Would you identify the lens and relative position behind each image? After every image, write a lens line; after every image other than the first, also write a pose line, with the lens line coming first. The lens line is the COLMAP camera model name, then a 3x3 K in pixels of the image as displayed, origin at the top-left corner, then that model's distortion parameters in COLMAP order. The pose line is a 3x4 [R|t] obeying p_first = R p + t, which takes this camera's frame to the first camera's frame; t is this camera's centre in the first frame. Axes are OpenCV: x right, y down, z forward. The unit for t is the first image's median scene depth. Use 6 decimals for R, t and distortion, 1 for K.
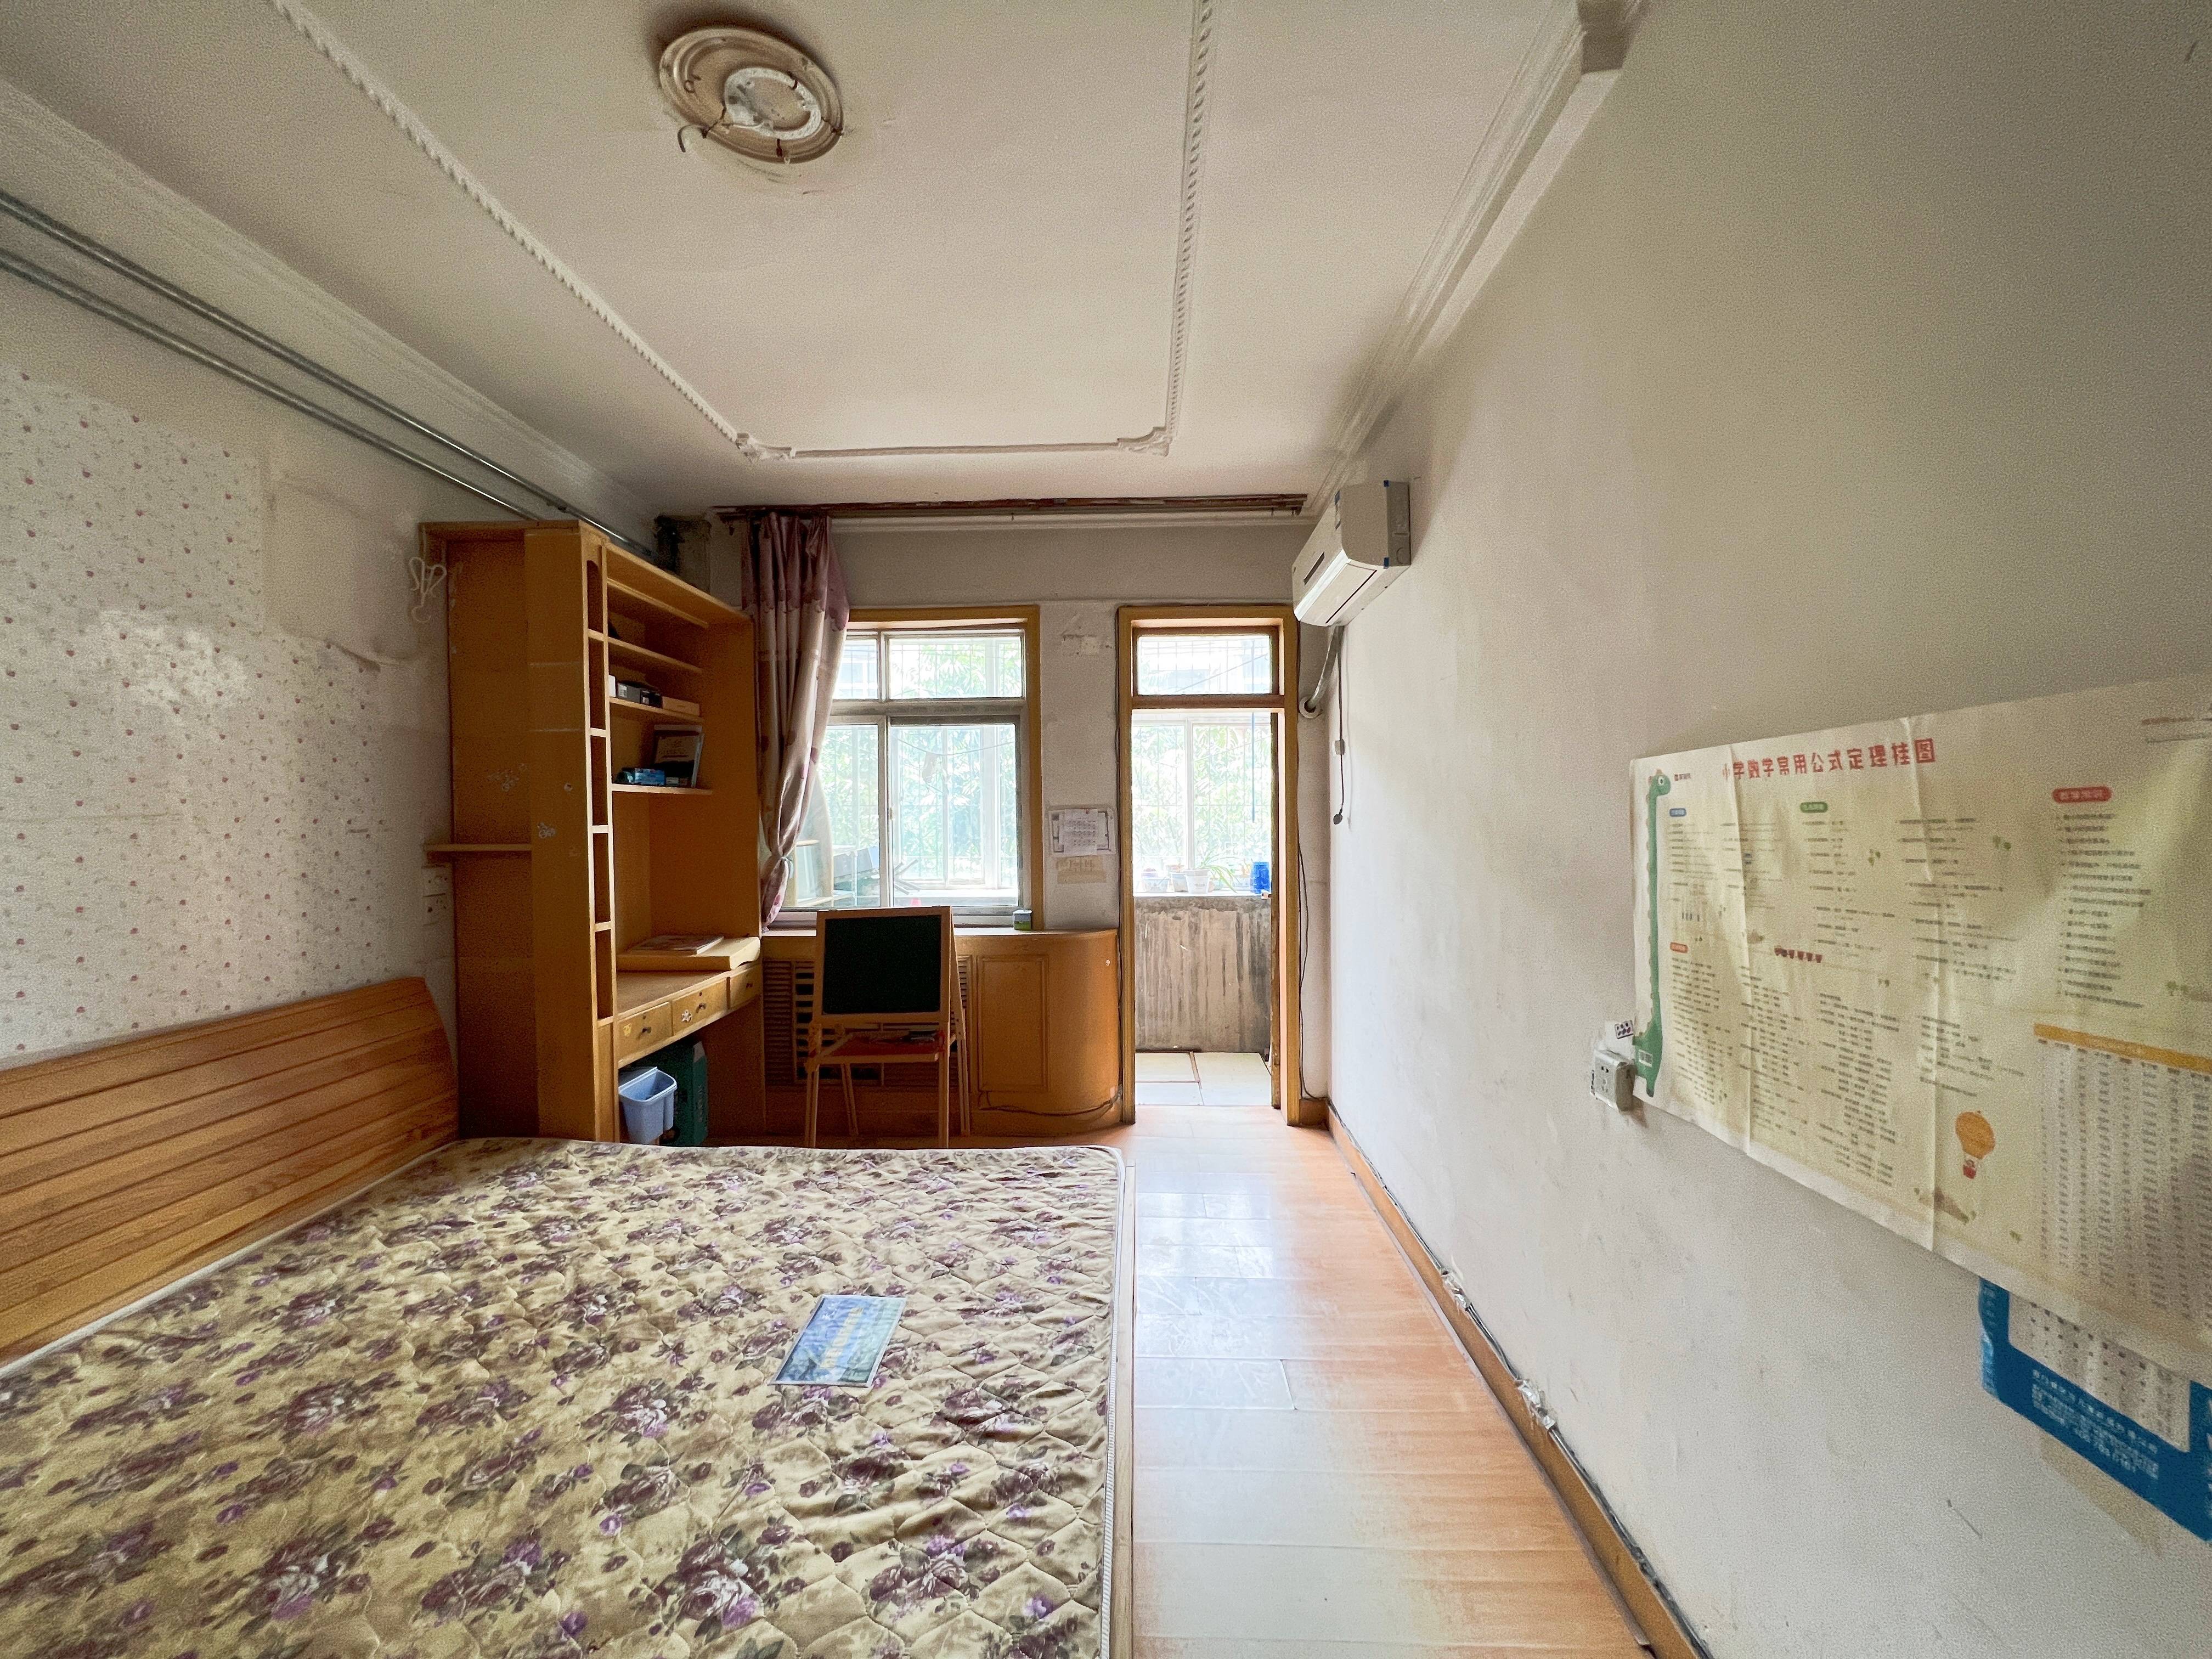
lens RADIAL K [[884.5, 0, 1105.1], [0, 884.5, 826.0], [0, 0, 1]] dist [-0.002039, 0.000643]
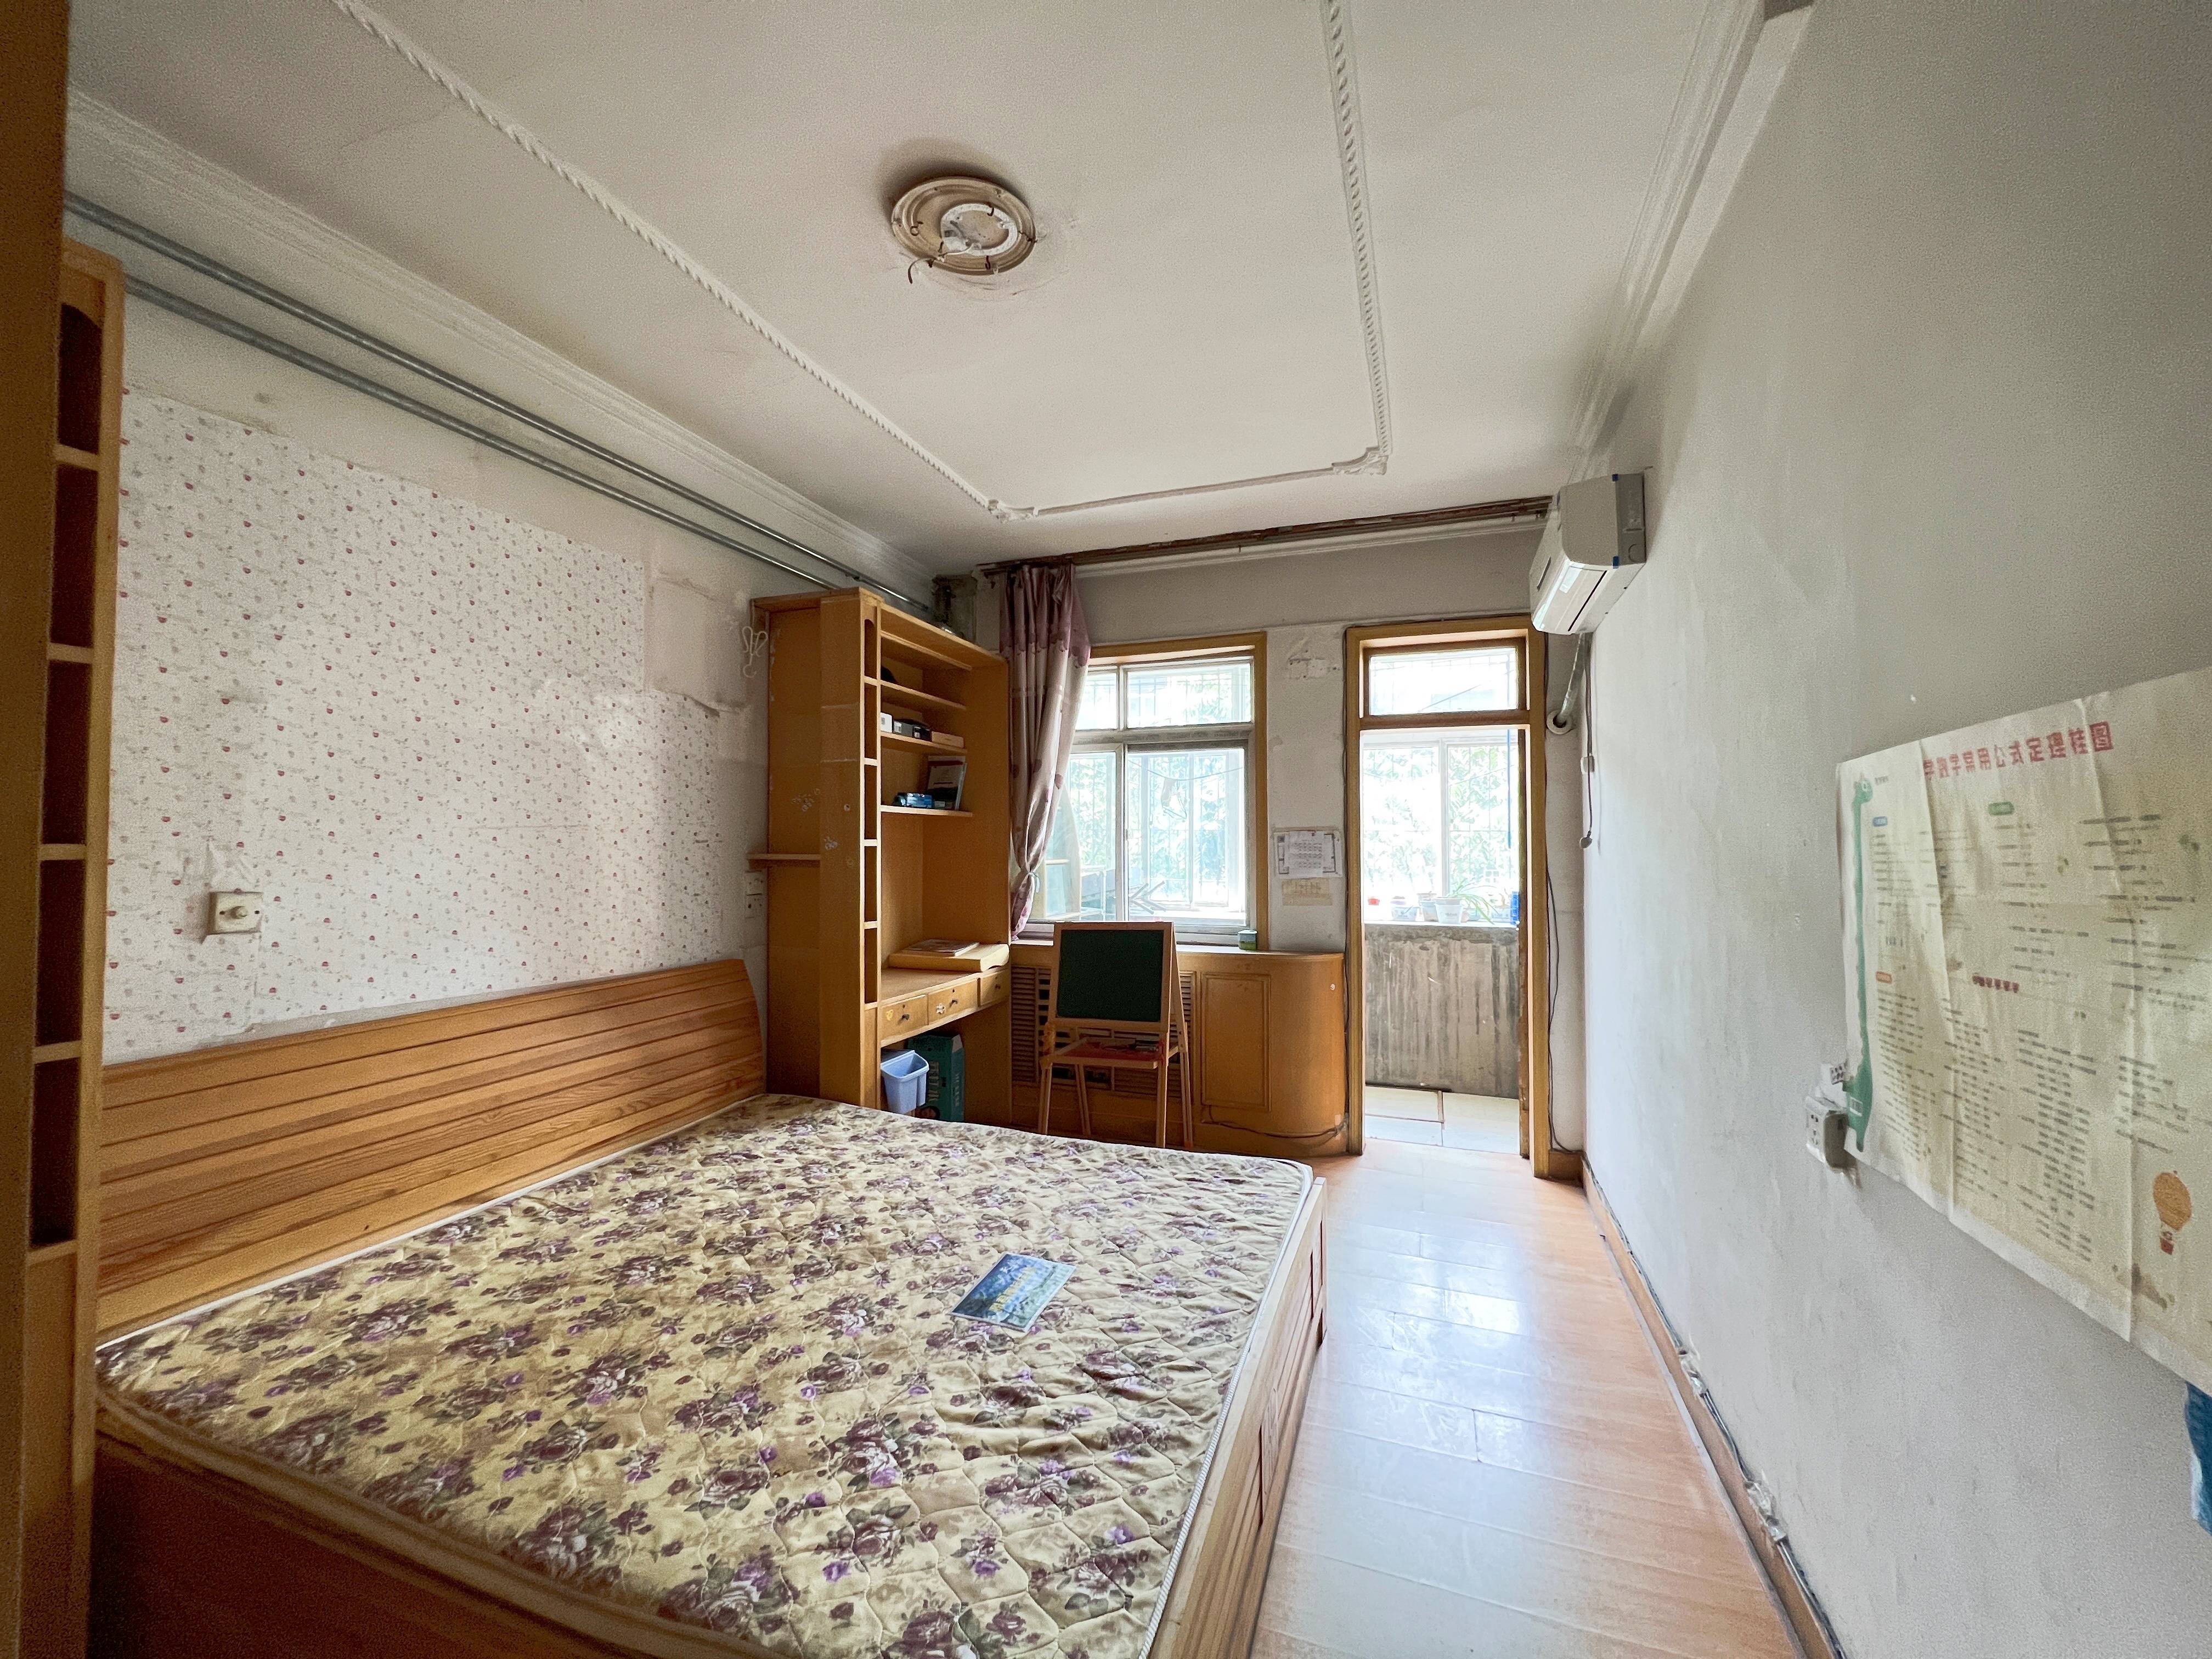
lens RADIAL K [[884.5, 0, 1103.3], [0, 884.5, 827.1], [0, 0, 1]] dist [-0.002039, 0.000643]
pose [[0.949931, 0.003693, -0.312438, 0.139388], [-0.013745, 0.999456, -0.029974, 0.019393], [0.312157, 0.032768, 0.949465, -0.046672]]
